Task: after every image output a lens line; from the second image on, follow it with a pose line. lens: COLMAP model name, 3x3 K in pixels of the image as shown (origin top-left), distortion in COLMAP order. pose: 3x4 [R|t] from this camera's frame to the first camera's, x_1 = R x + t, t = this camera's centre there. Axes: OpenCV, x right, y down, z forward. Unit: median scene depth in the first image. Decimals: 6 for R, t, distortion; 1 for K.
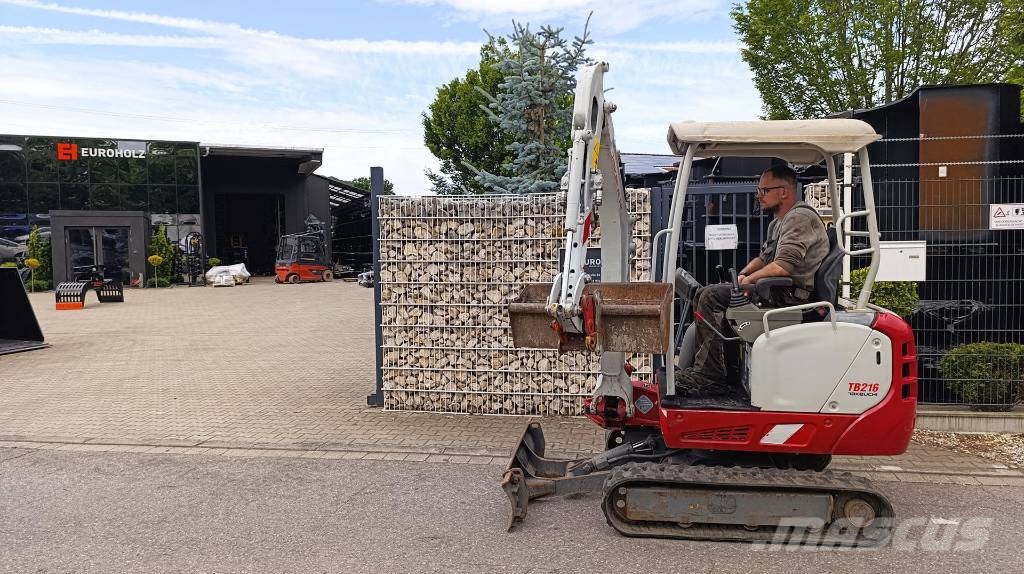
lens RADIAL K [[693.0, 0, 523.4], [0, 693.0, 285.8], [0, 0, 1]] dist [0.064254, -0.085528]
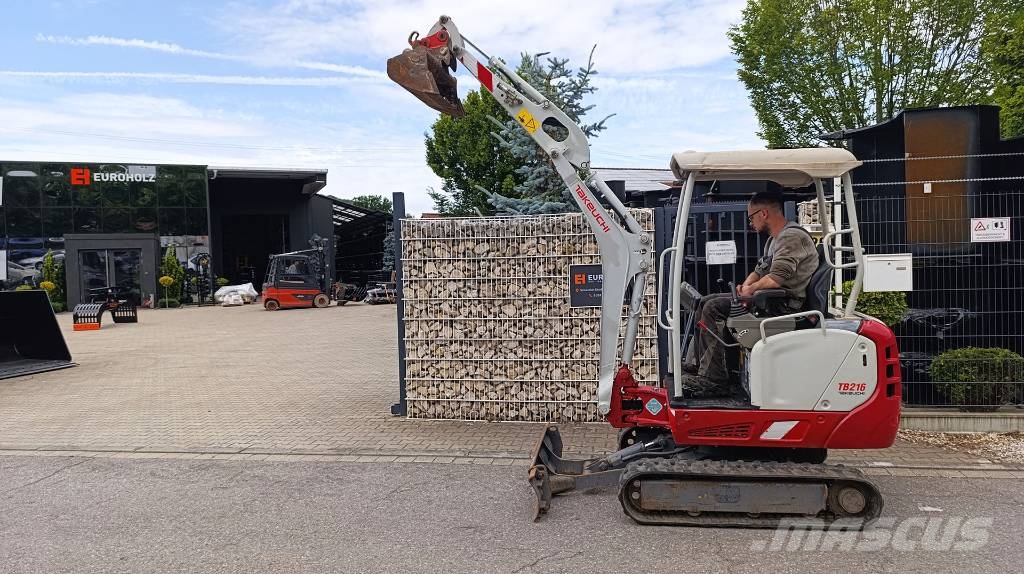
lens RADIAL K [[693.5, 0, 512.7], [0, 693.5, 283.9], [0, 0, 1]] dist [0.066532, -0.091740]
pose [[0.999805, -0.014590, -0.013344, -0.021961], [0.014256, 0.999592, -0.024766, 0.000400], [0.013700, 0.024571, 0.999604, -0.073960]]
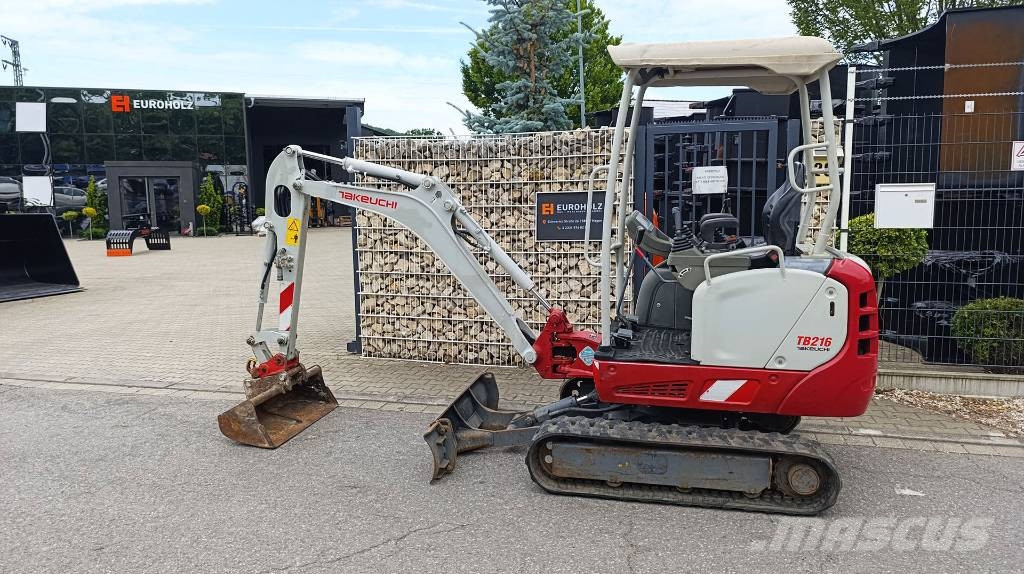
lens RADIAL K [[693.5, 0, 512.7], [0, 693.5, 283.9], [0, 0, 1]] dist [0.066532, -0.091740]
pose [[0.995651, 0.013602, -0.092166, 0.106160], [-0.007632, 0.997868, 0.064824, 0.008990], [0.092851, -0.063838, 0.993631, 0.045228]]
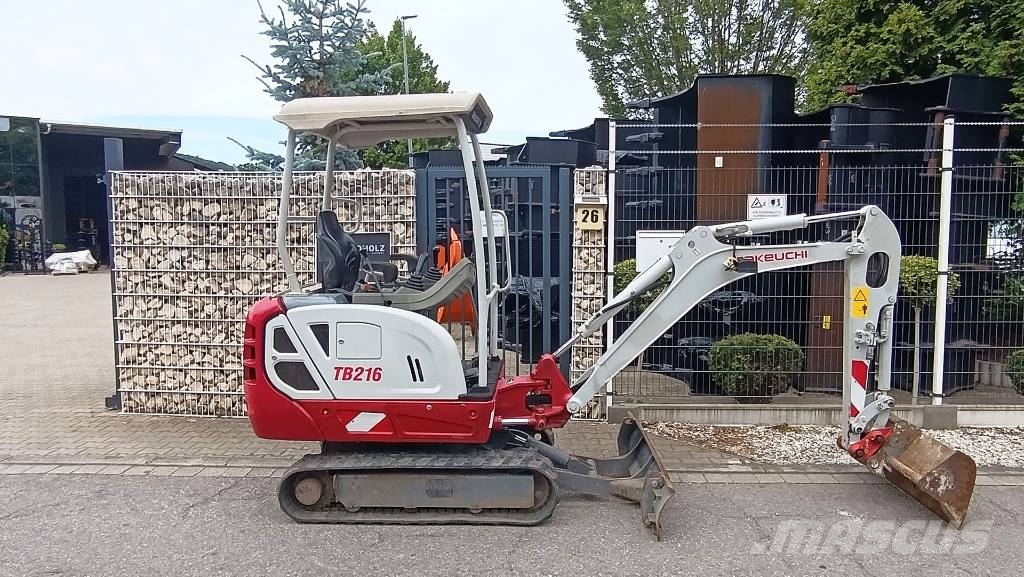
lens RADIAL K [[690.0, 0, 513.9], [0, 690.0, 289.9], [0, 0, 1]] dist [-0.006748, -0.000586]
pose [[0.991116, 0.003298, 0.132957, 0.184622], [-0.005821, 0.999810, 0.018594, 0.001715], [-0.132871, -0.019202, 0.990947, 0.069161]]
